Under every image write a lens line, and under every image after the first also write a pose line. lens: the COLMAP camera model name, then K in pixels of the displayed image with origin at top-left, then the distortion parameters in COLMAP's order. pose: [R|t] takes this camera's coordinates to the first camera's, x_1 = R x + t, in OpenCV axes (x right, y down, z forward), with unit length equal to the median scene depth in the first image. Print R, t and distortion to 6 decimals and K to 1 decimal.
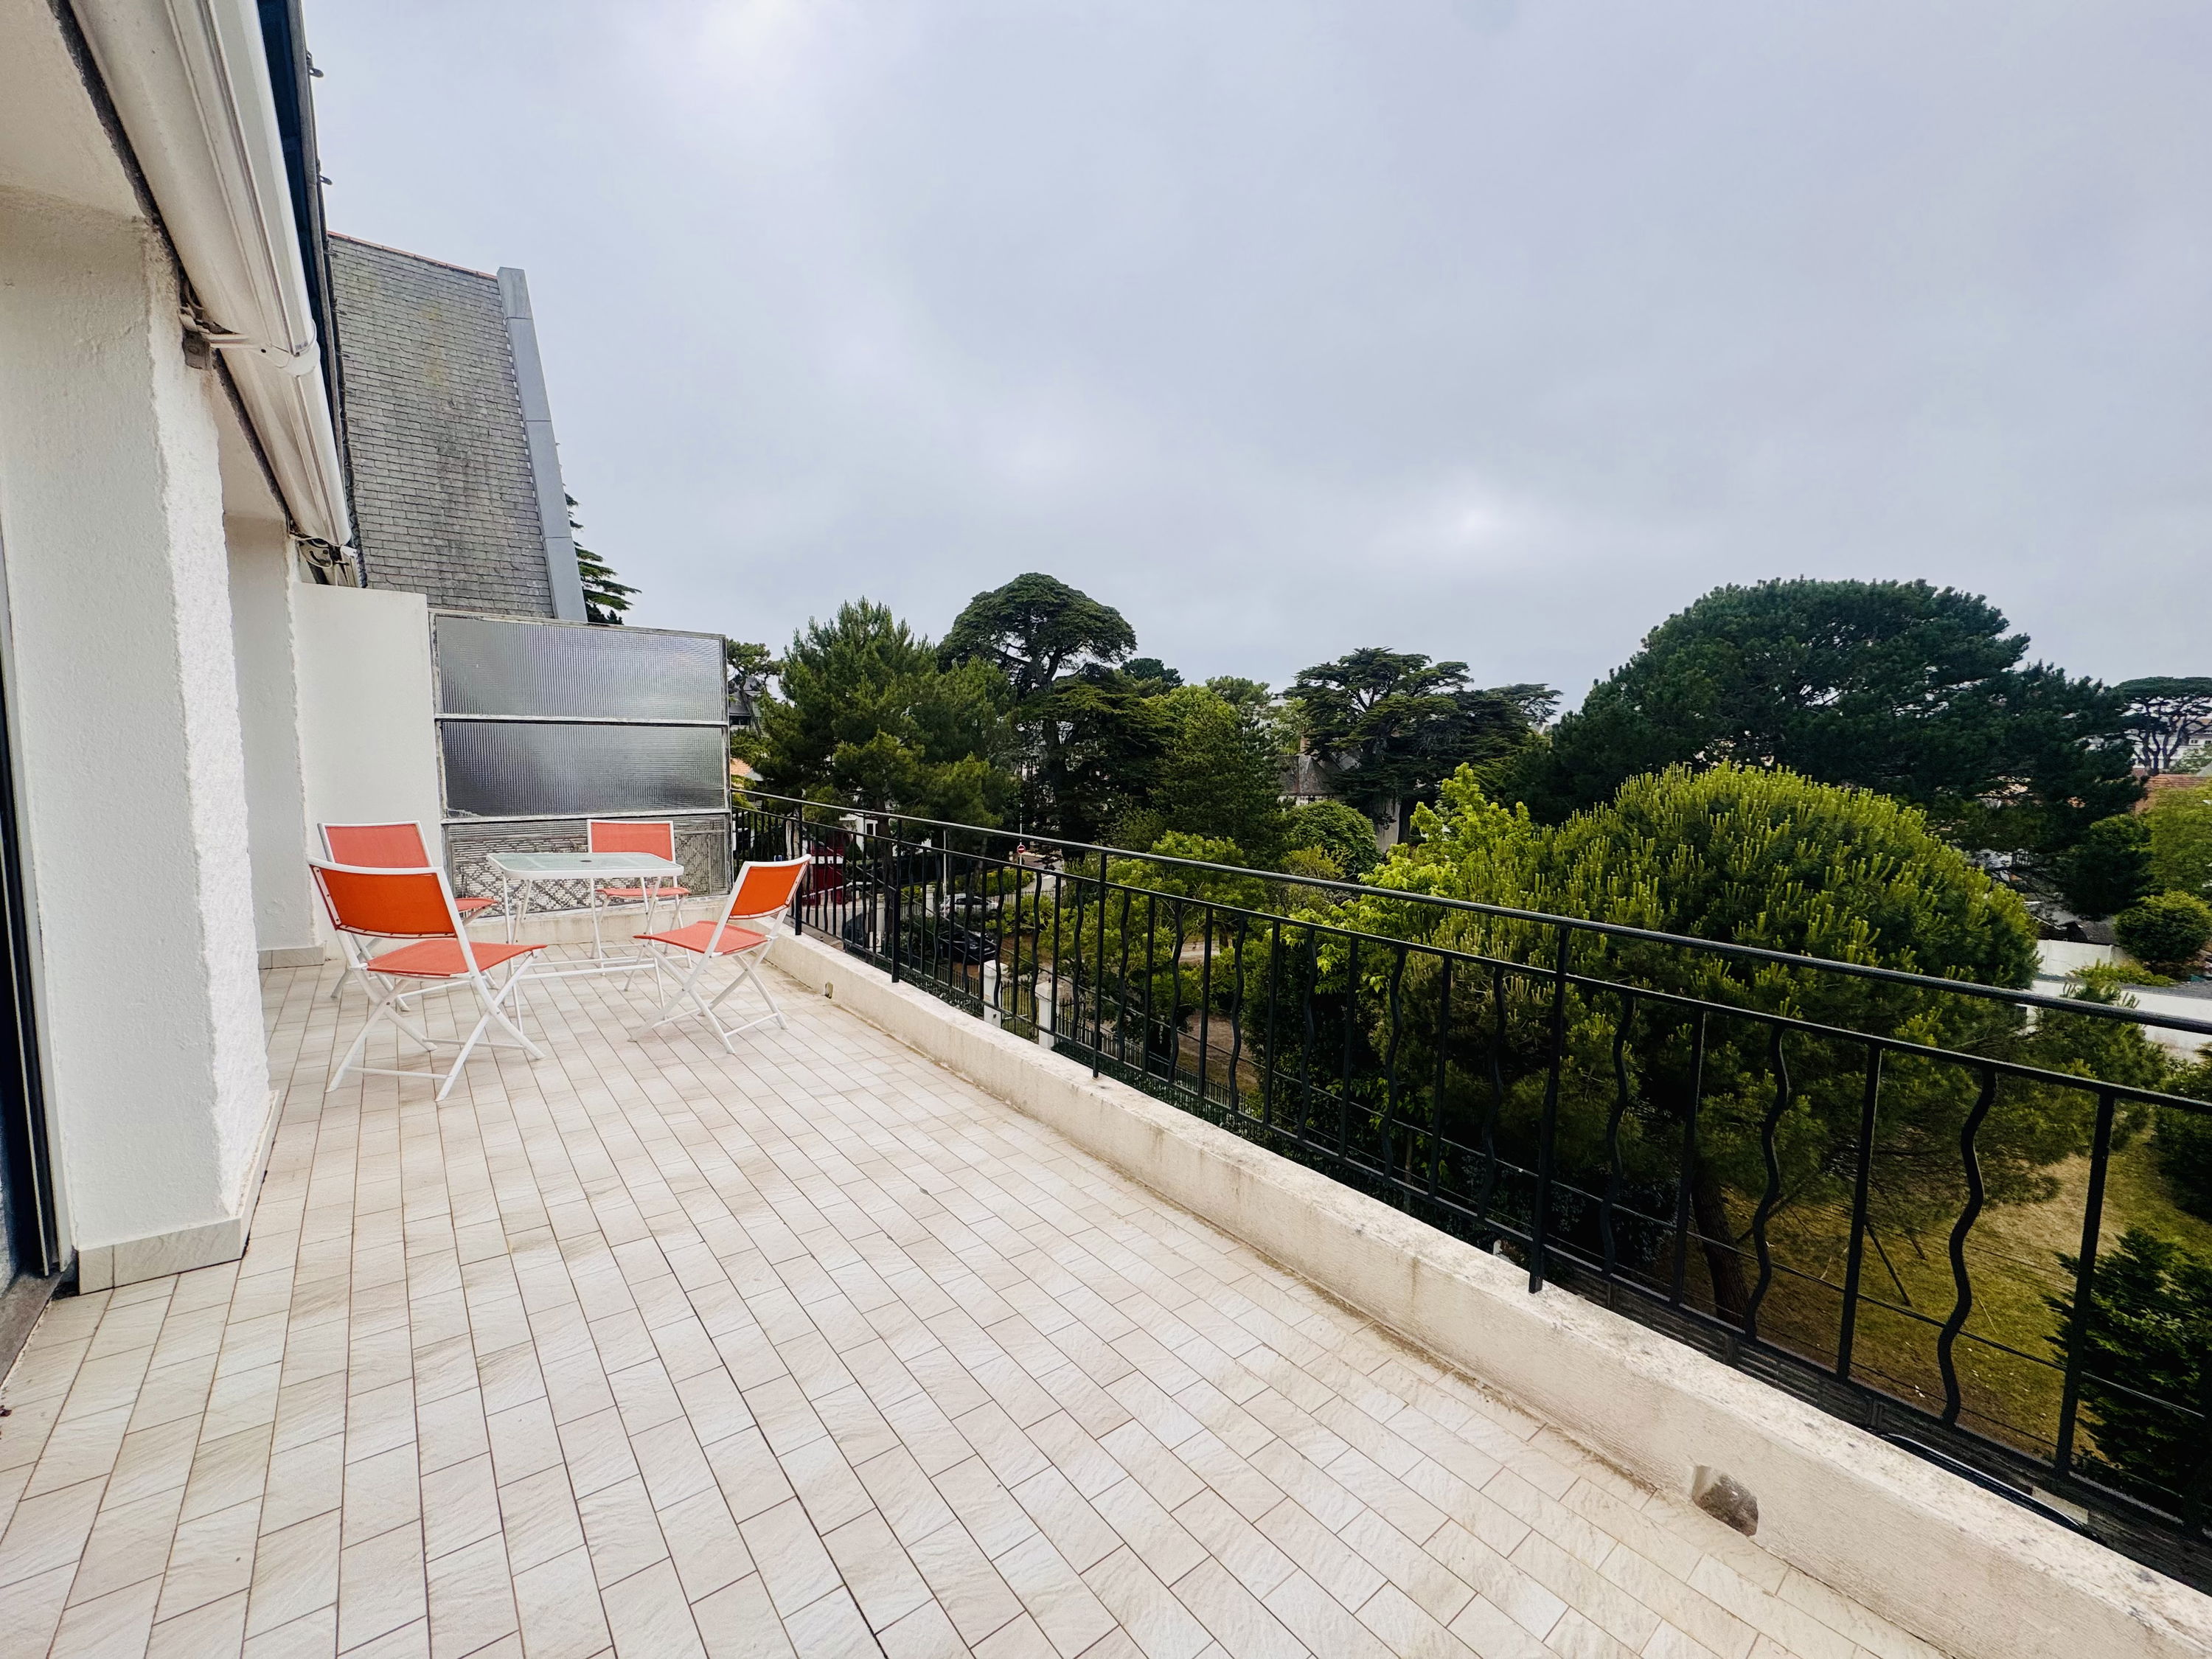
lens RADIAL K [[878.7, 0, 1102.1], [0, 878.7, 825.6], [0, 0, 1]] dist [-0.002973, 0.000255]
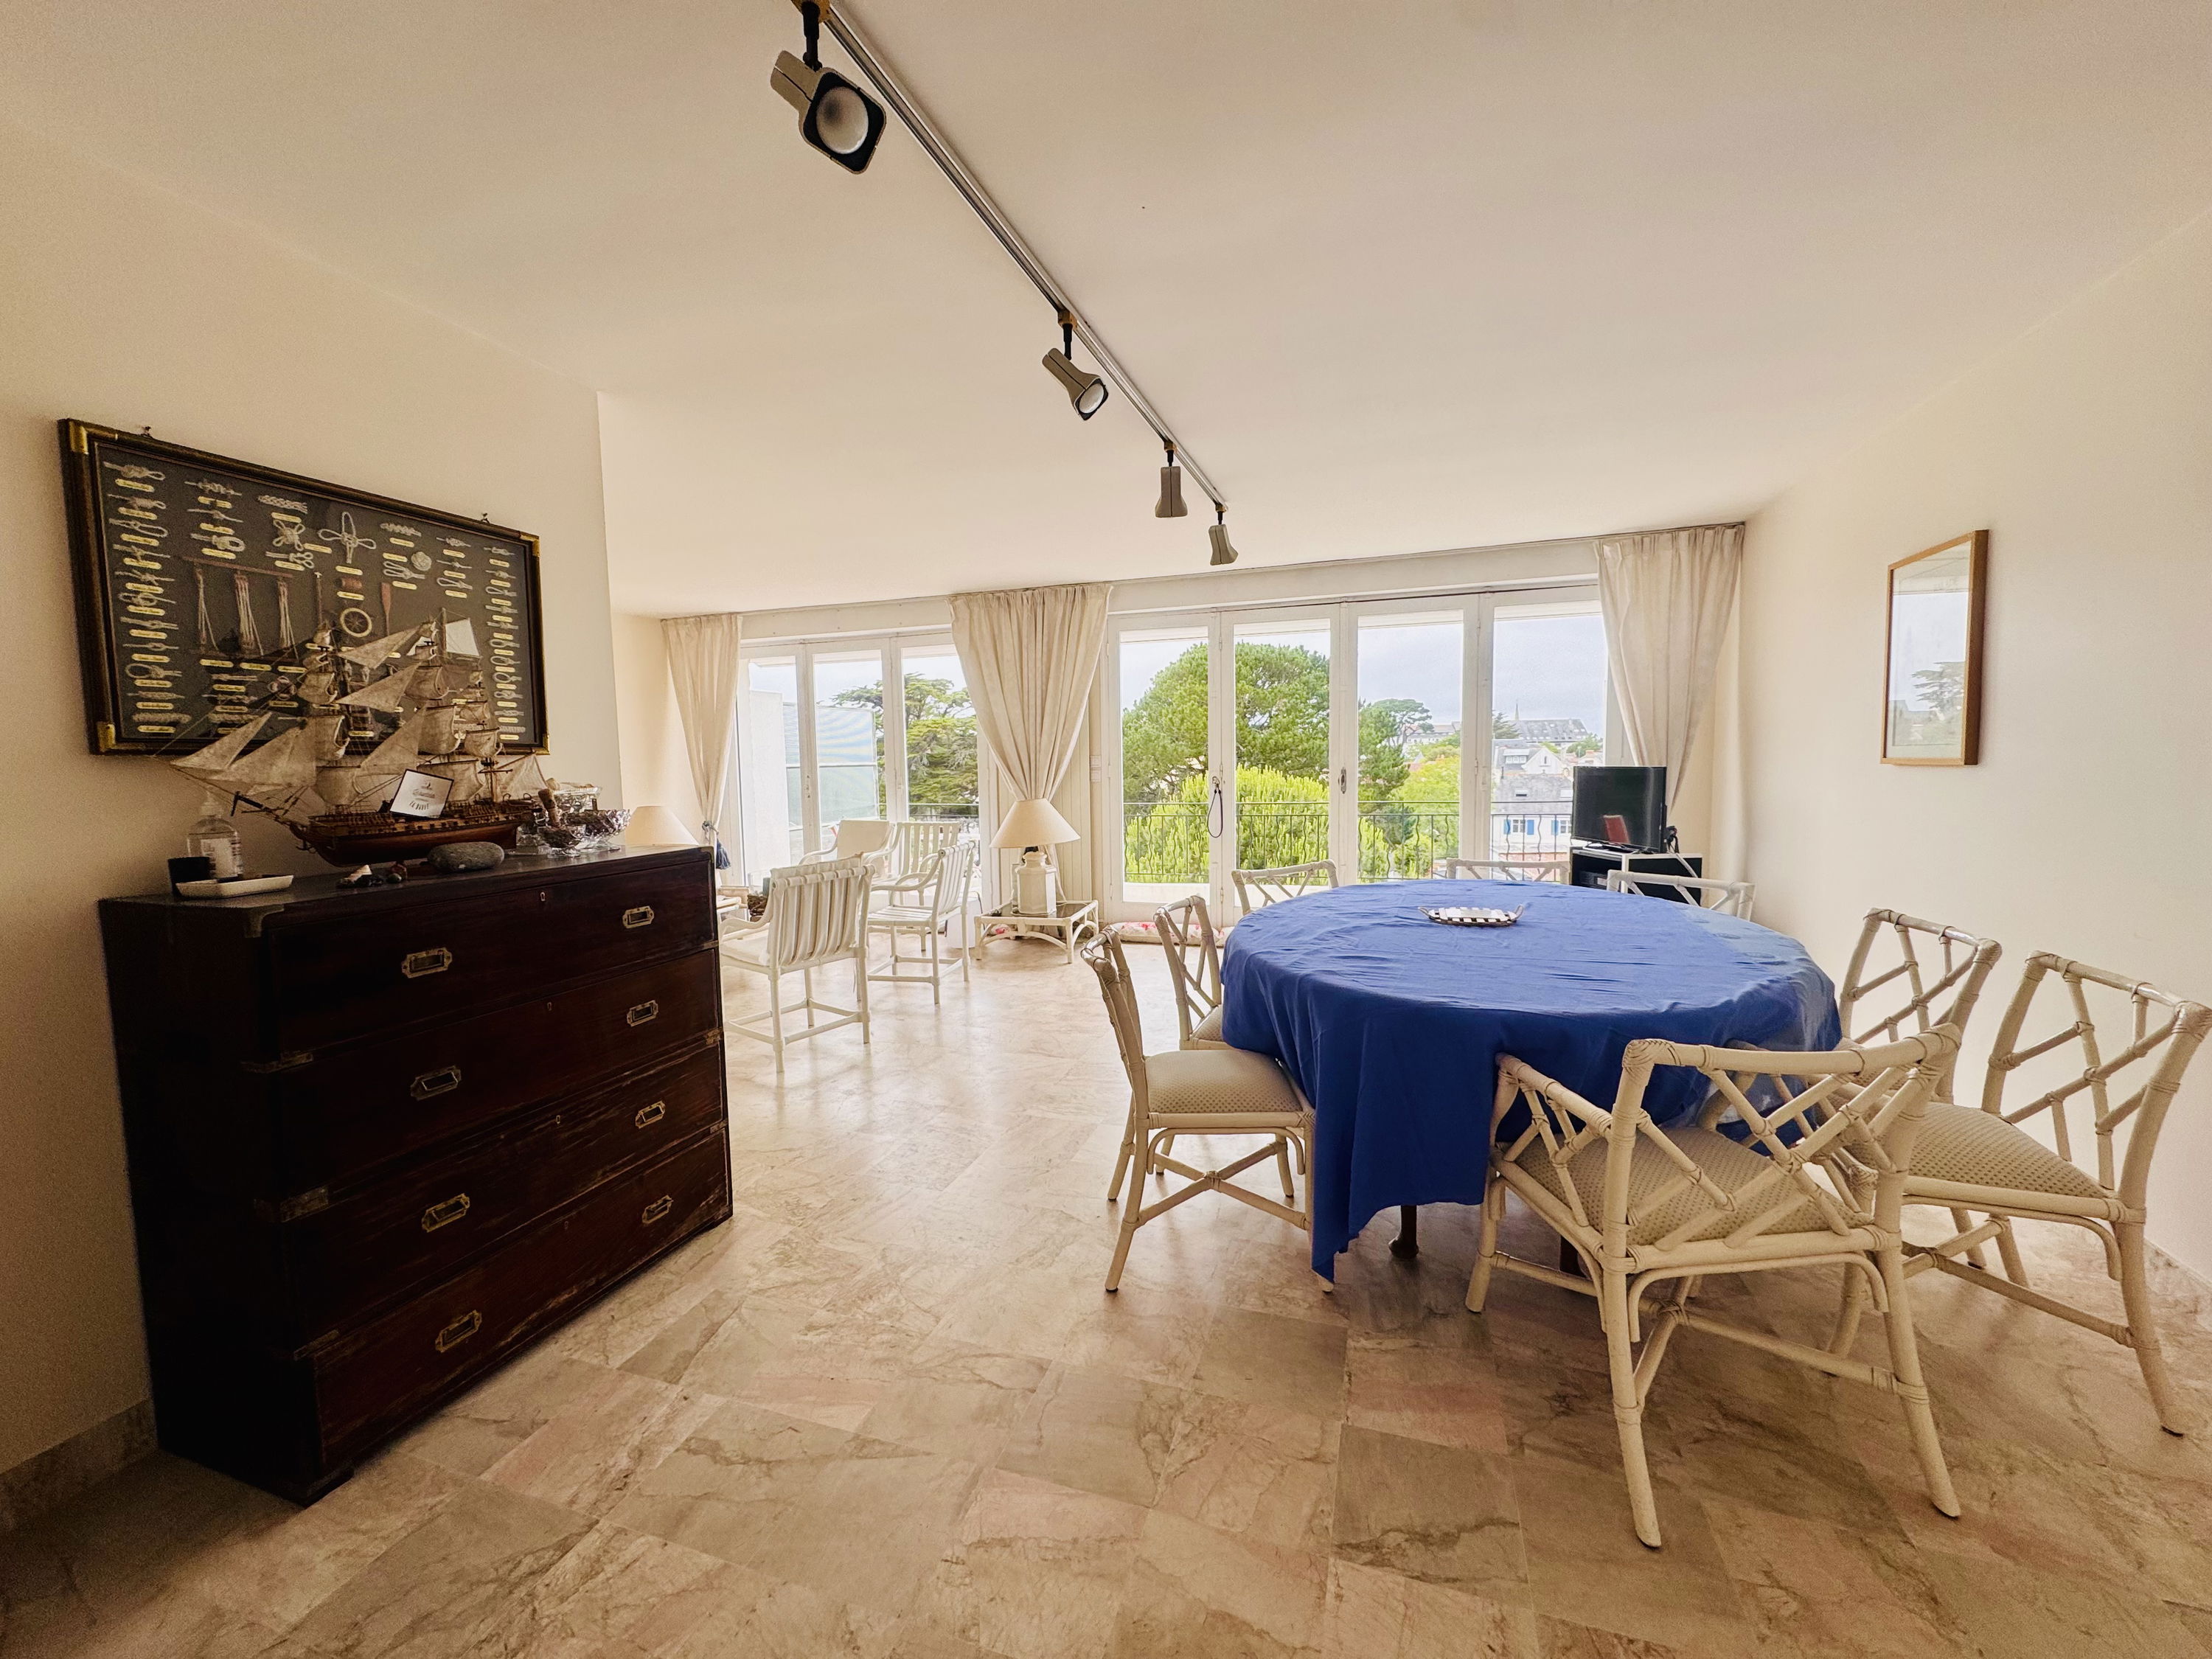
lens RADIAL K [[878.7, 0, 1103.1], [0, 878.7, 823.3], [0, 0, 1]] dist [-0.002973, 0.000255]
pose [[0.846236, -0.071403, 0.528002, -0.258168], [0.082990, 0.996549, 0.001758, 0.006671], [-0.526305, 0.042331, 0.849241, -0.163043]]
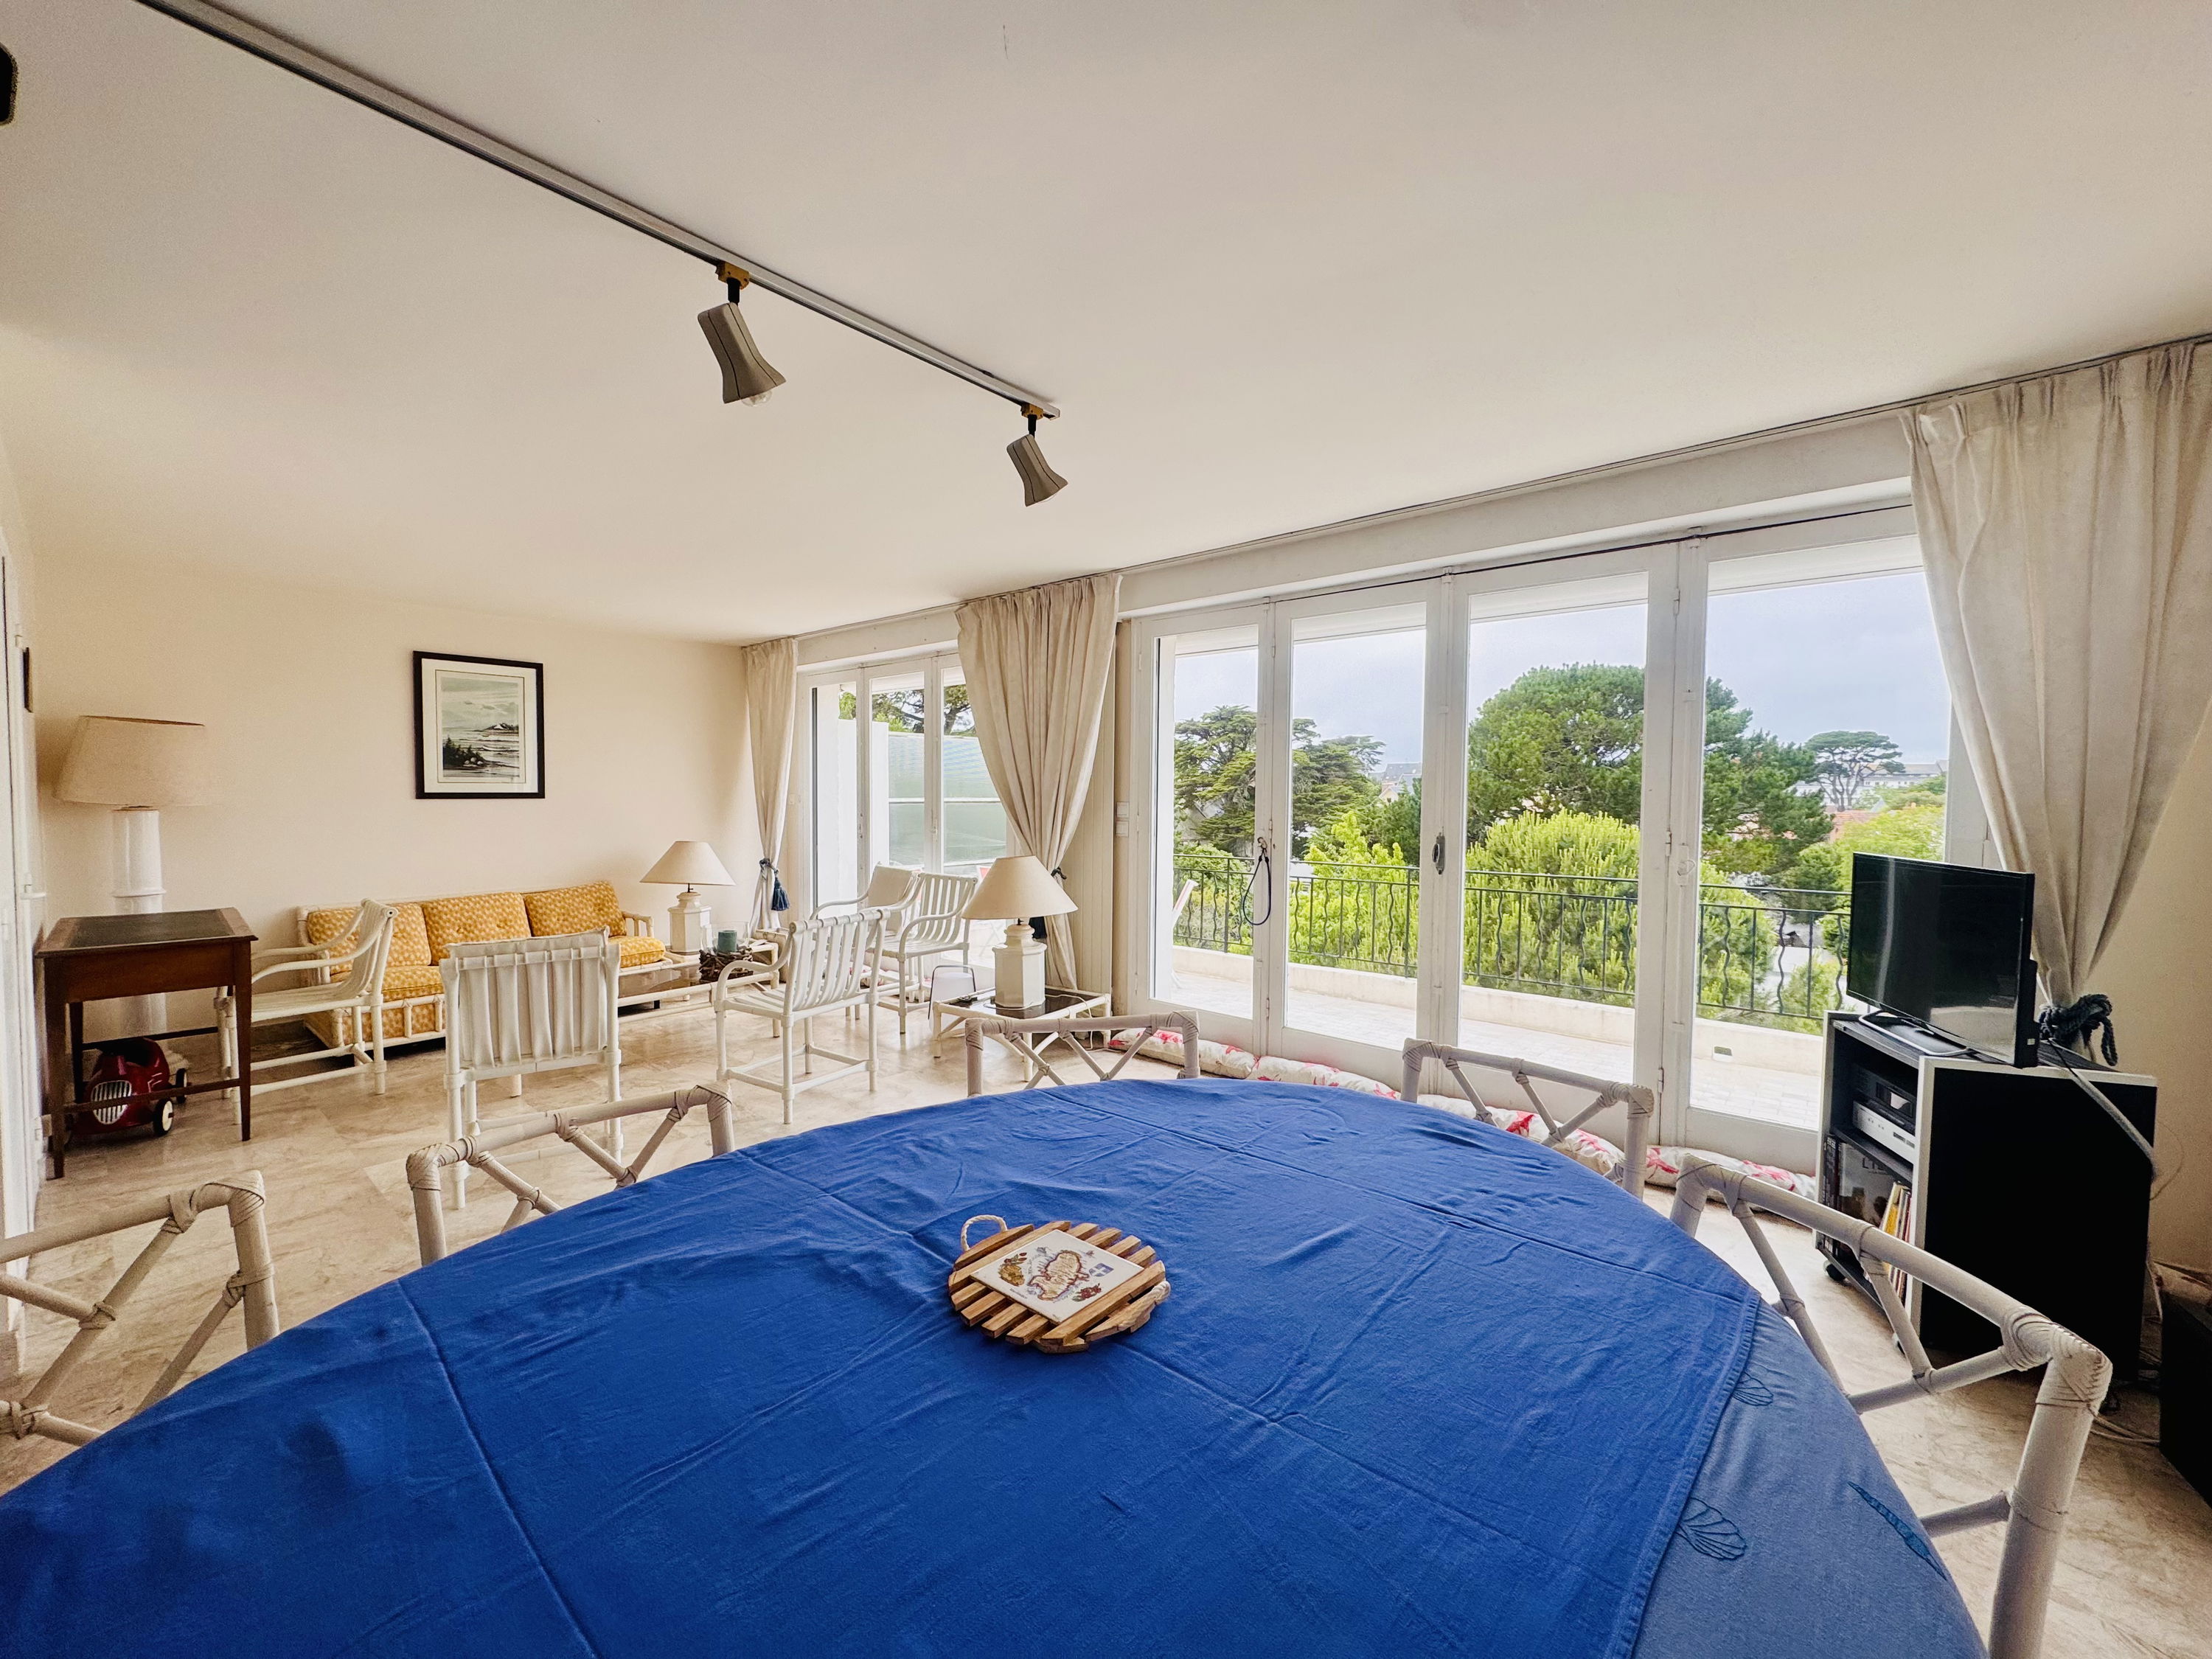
lens RADIAL K [[878.7, 0, 1102.5], [0, 878.7, 823.2], [0, 0, 1]] dist [-0.002973, 0.000255]
pose [[0.984620, -0.015711, 0.174003, -0.149606], [0.025824, 0.998096, -0.056013, 0.002241], [-0.172792, 0.059645, 0.983151, -0.131657]]
